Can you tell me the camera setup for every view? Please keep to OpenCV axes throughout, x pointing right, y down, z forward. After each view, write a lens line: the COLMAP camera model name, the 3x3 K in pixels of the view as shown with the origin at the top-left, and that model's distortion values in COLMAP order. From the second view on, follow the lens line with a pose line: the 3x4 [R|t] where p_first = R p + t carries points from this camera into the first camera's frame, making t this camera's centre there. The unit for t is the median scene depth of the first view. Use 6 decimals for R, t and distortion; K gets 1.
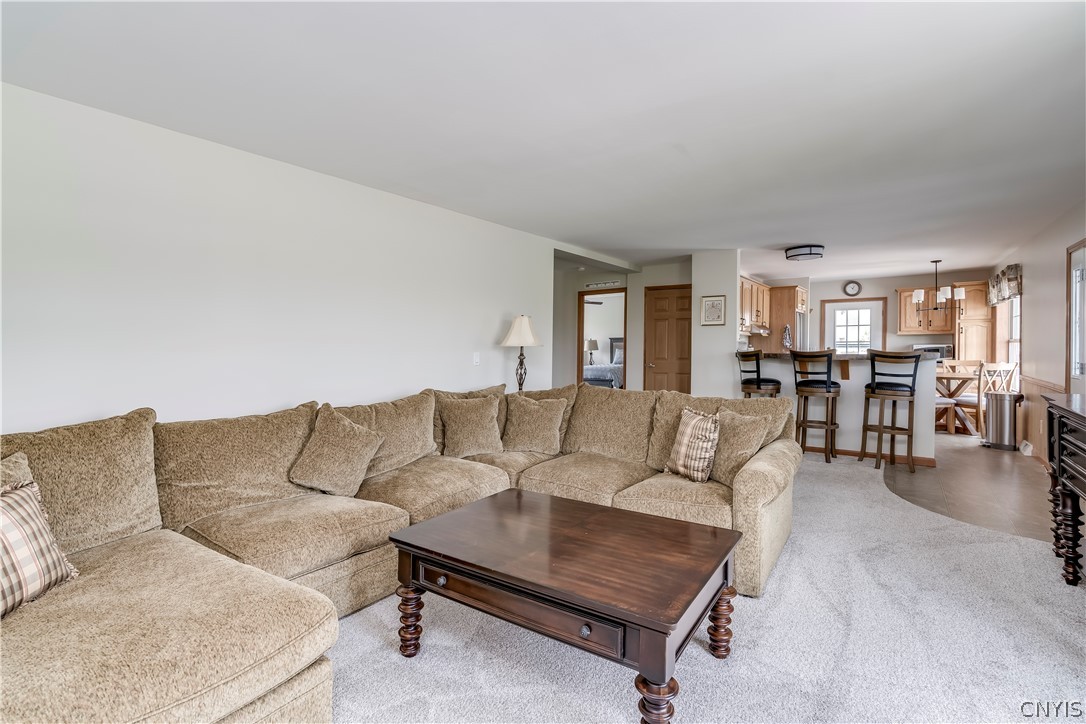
lens RADIAL K [[513.4, 0, 541.7], [0, 513.4, 351.2], [0, 0, 1]] dist [0.019609, -0.000109]
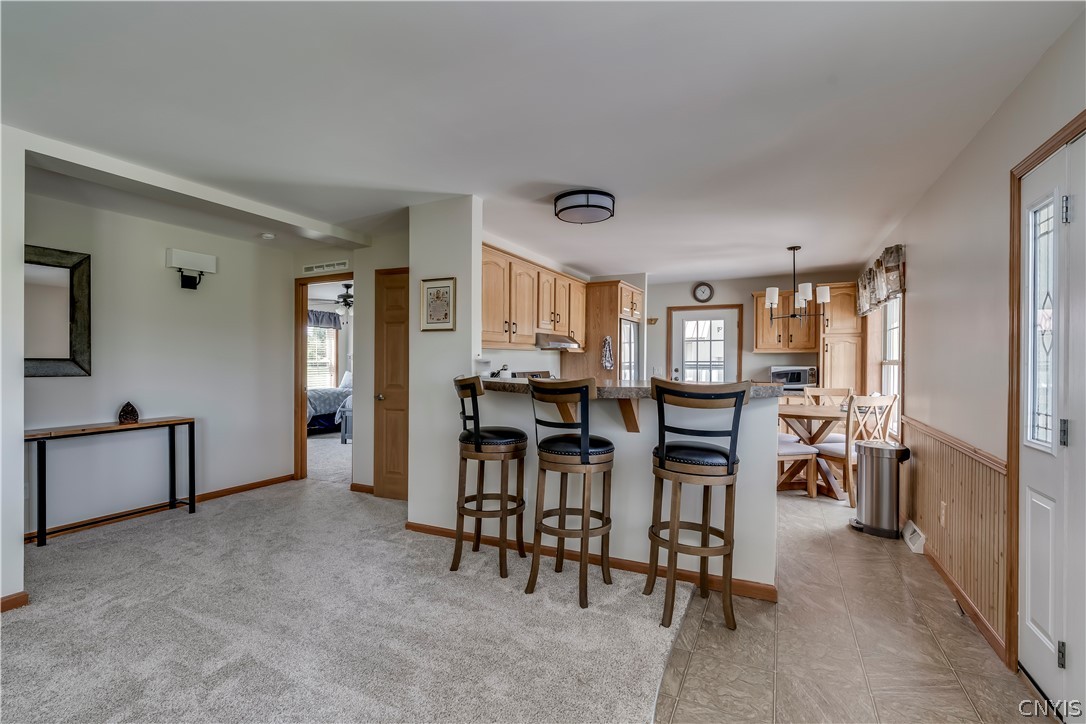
lens RADIAL K [[502.9, 0, 543.0], [0, 502.9, 362.0], [0, 0, 1]] dist [-0.001149, -0.000096]
pose [[0.987508, 0.010124, 0.157246, 0.332085], [-0.008397, 0.999897, -0.011647, -0.009165], [-0.157348, 0.010182, 0.987491, 0.399523]]
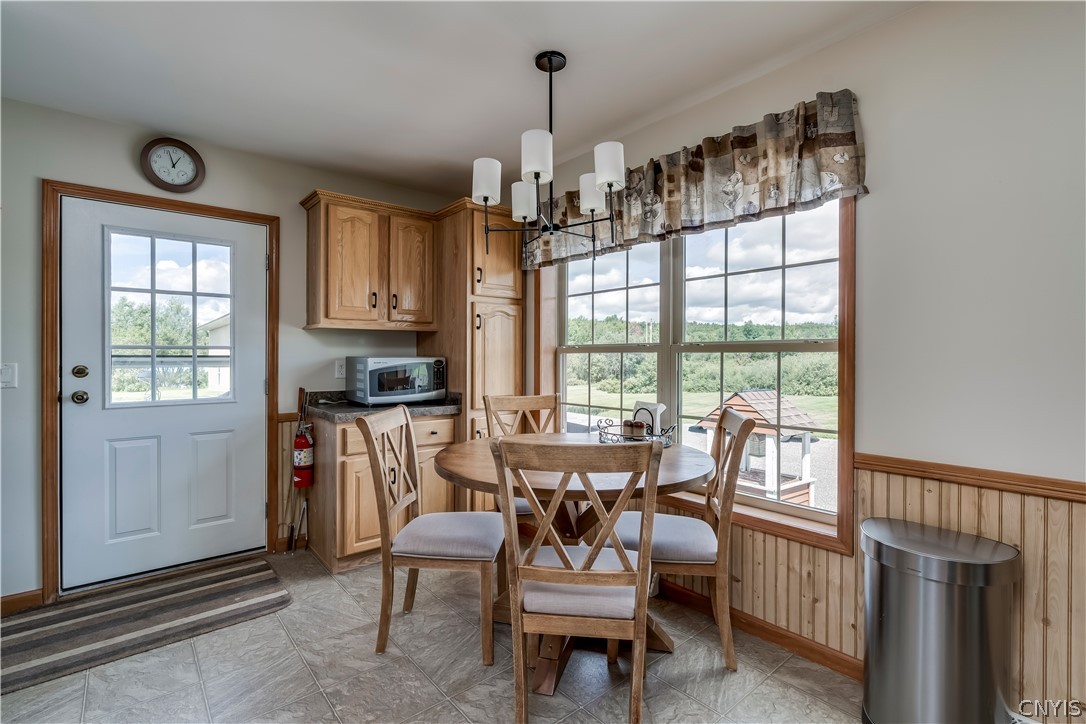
lens RADIAL K [[502.9, 0, 543.0], [0, 502.9, 362.0], [0, 0, 1]] dist [-0.001149, -0.000096]
pose [[0.255926, -0.004071, 0.966688, 0.508006], [0.012206, 0.999925, 0.000979, -0.010008], [-0.966619, 0.011549, 0.255957, 0.973345]]
